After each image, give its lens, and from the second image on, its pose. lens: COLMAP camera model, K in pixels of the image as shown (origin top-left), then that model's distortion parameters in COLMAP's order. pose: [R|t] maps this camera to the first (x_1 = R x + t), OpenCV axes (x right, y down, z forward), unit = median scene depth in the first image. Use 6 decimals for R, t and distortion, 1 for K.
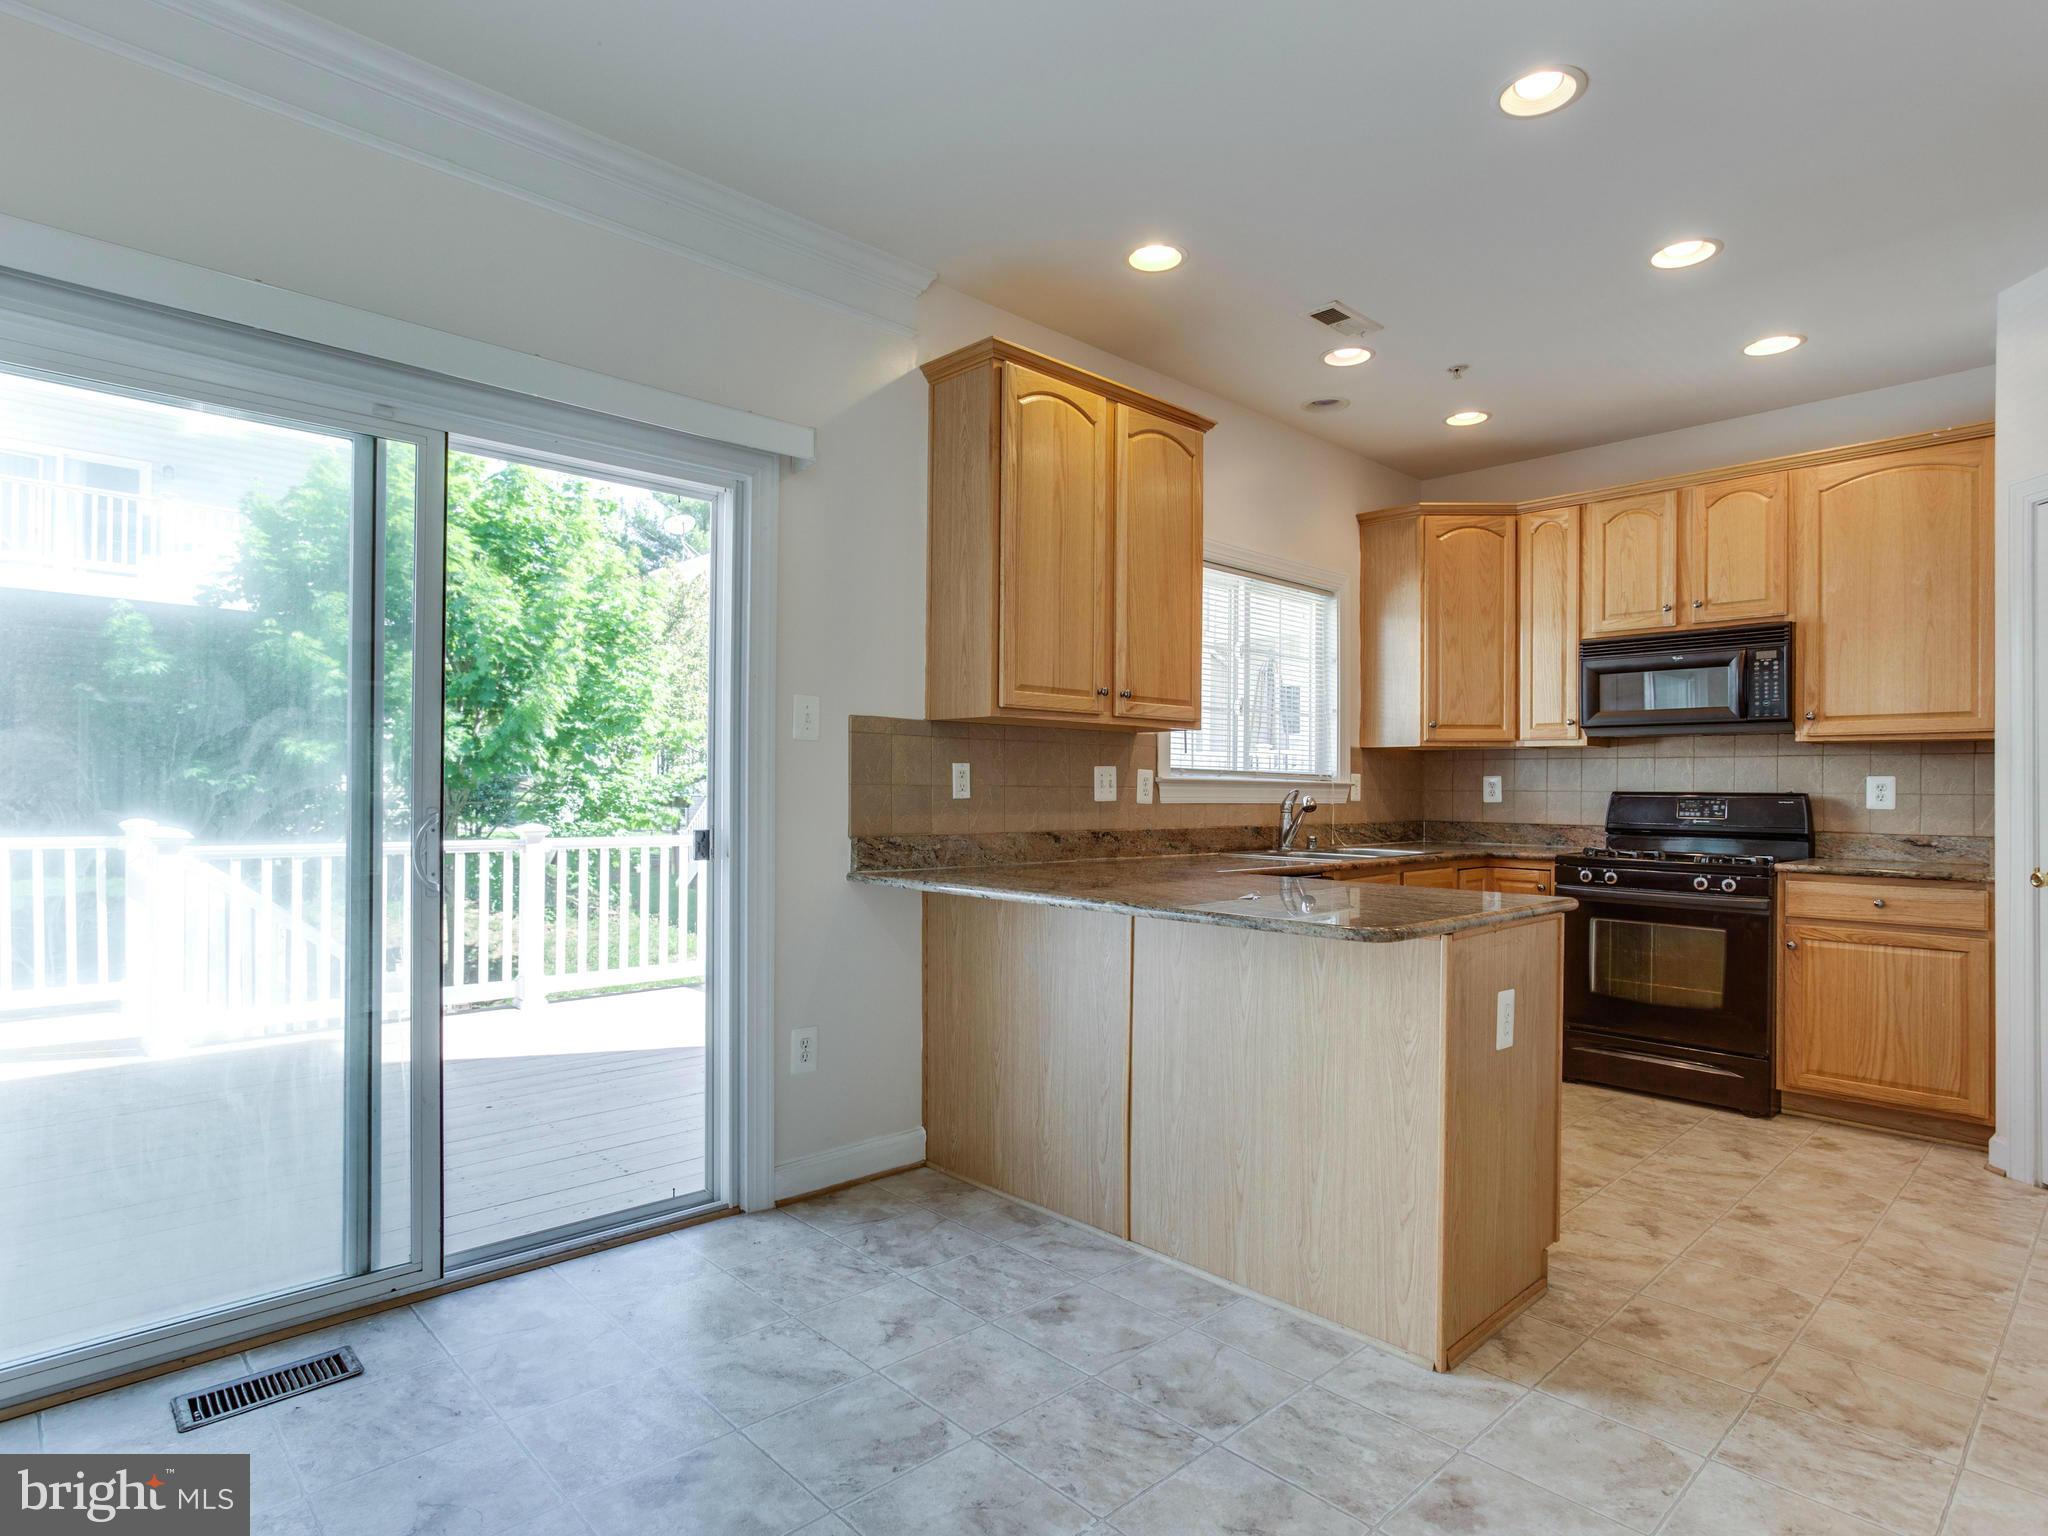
lens RADIAL K [[1107.1, 0, 1022.4], [0, 1107.1, 777.1], [0, 0, 1]] dist [-0.028894, 0.013783]
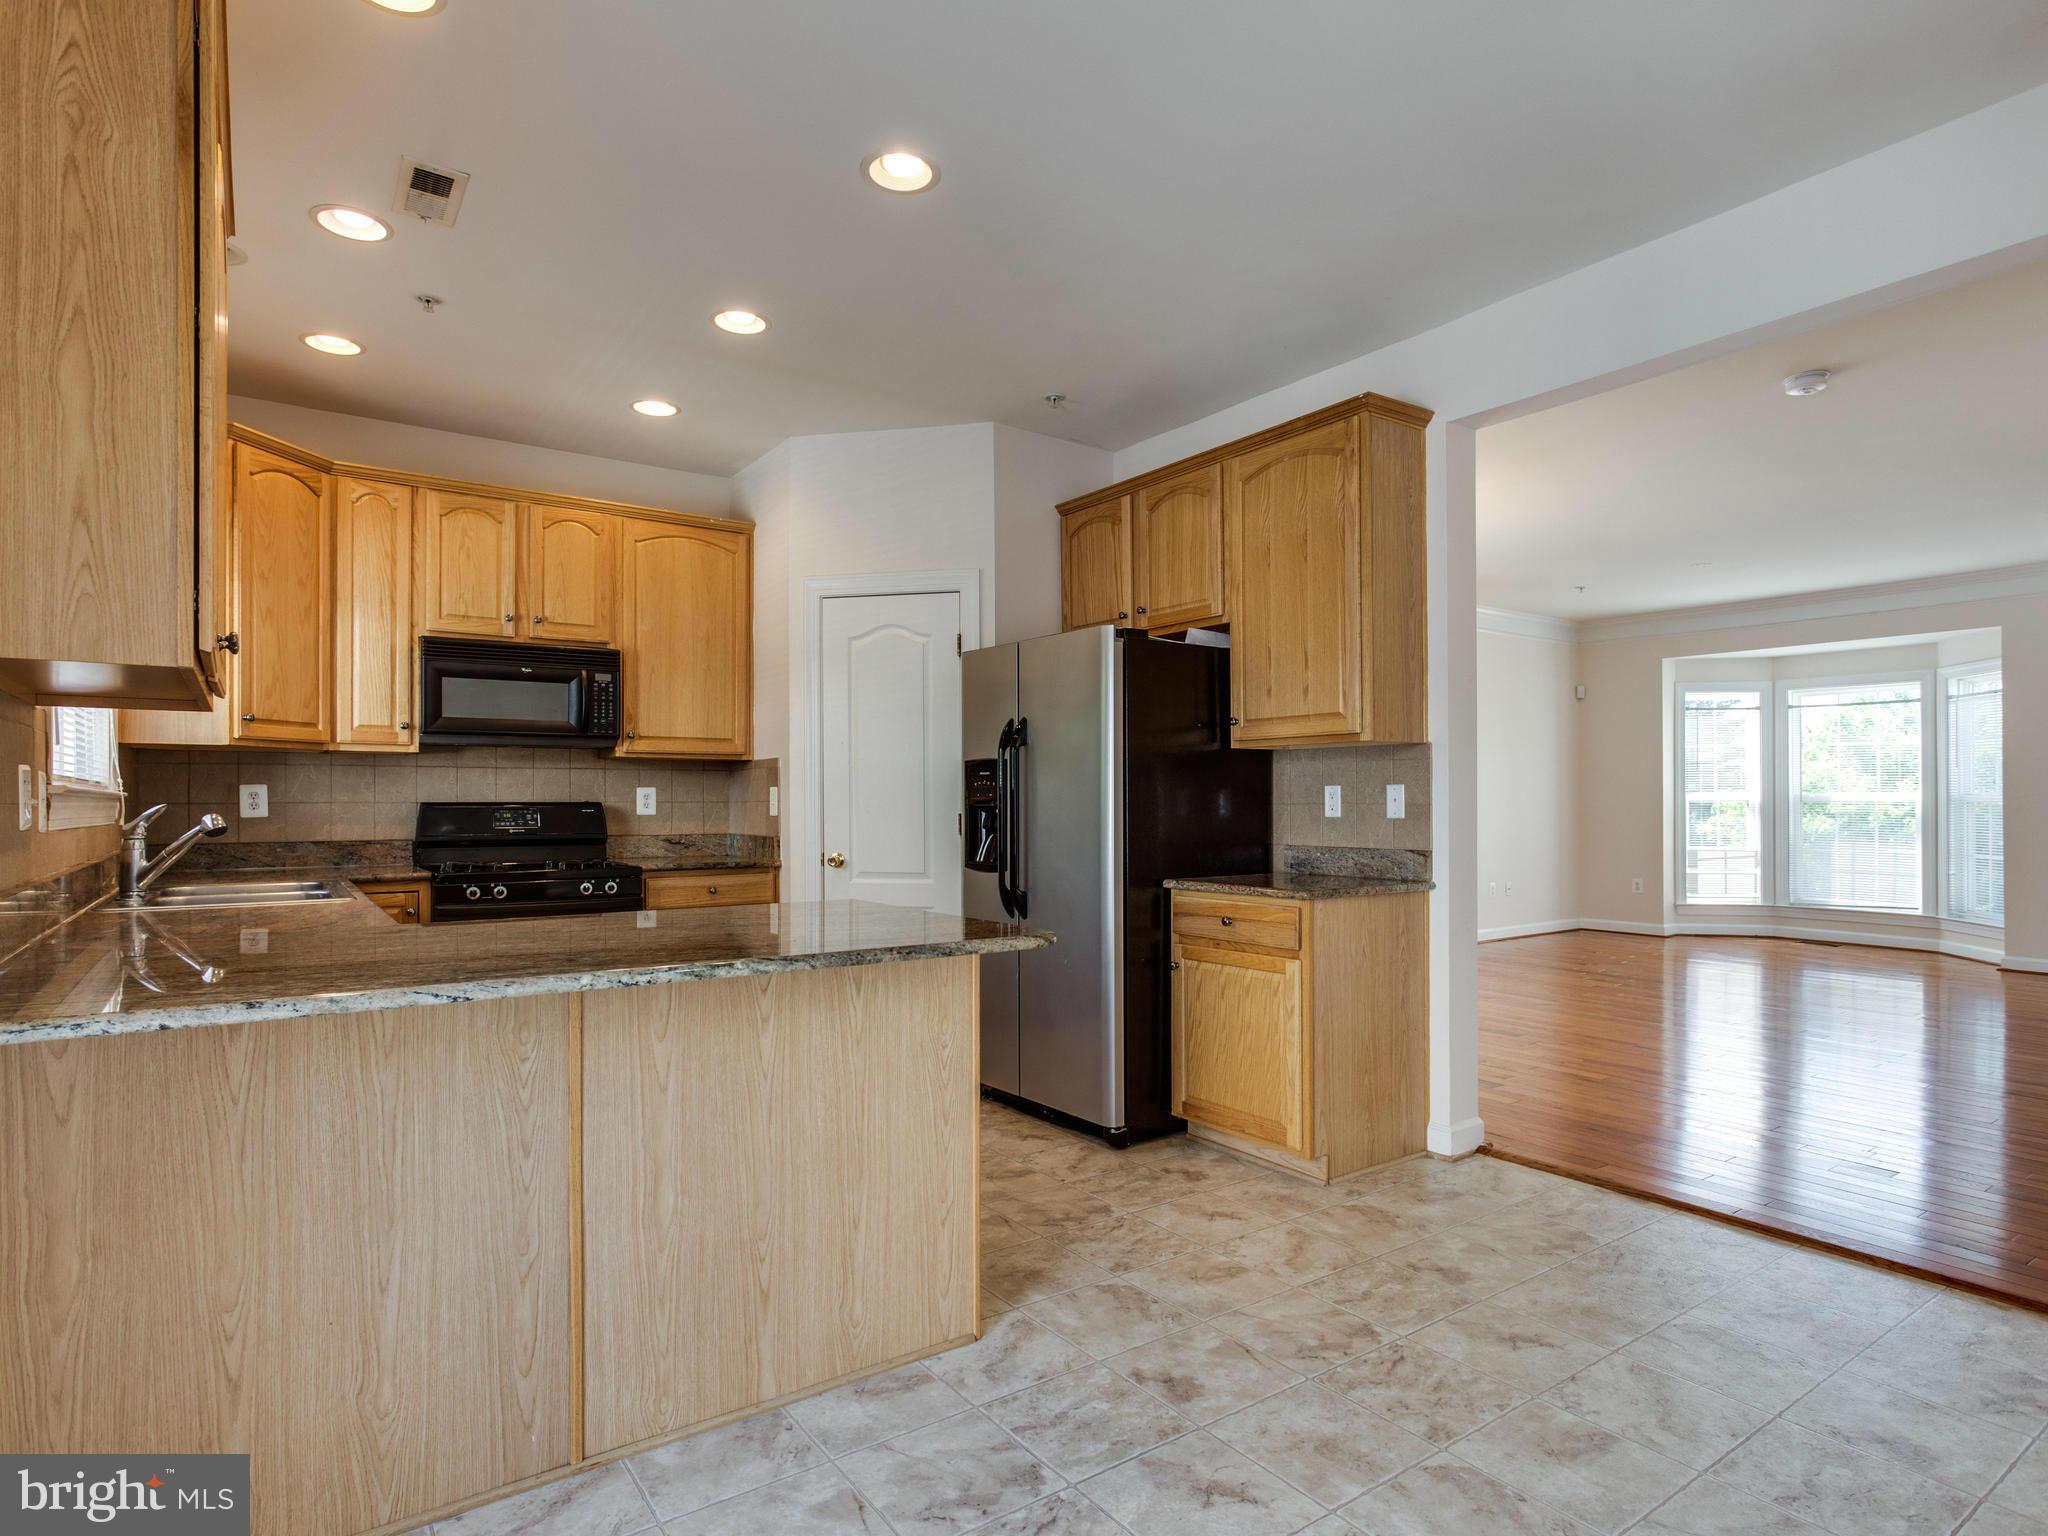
lens RADIAL K [[1107.1, 0, 1011.2], [0, 1107.1, 800.8], [0, 0, 1]] dist [-0.028894, 0.013783]
pose [[0.149614, -0.009043, 0.988703, -0.380896], [-0.005355, 0.999936, 0.009956, -0.000384], [-0.988730, -0.006784, 0.149556, 0.448564]]
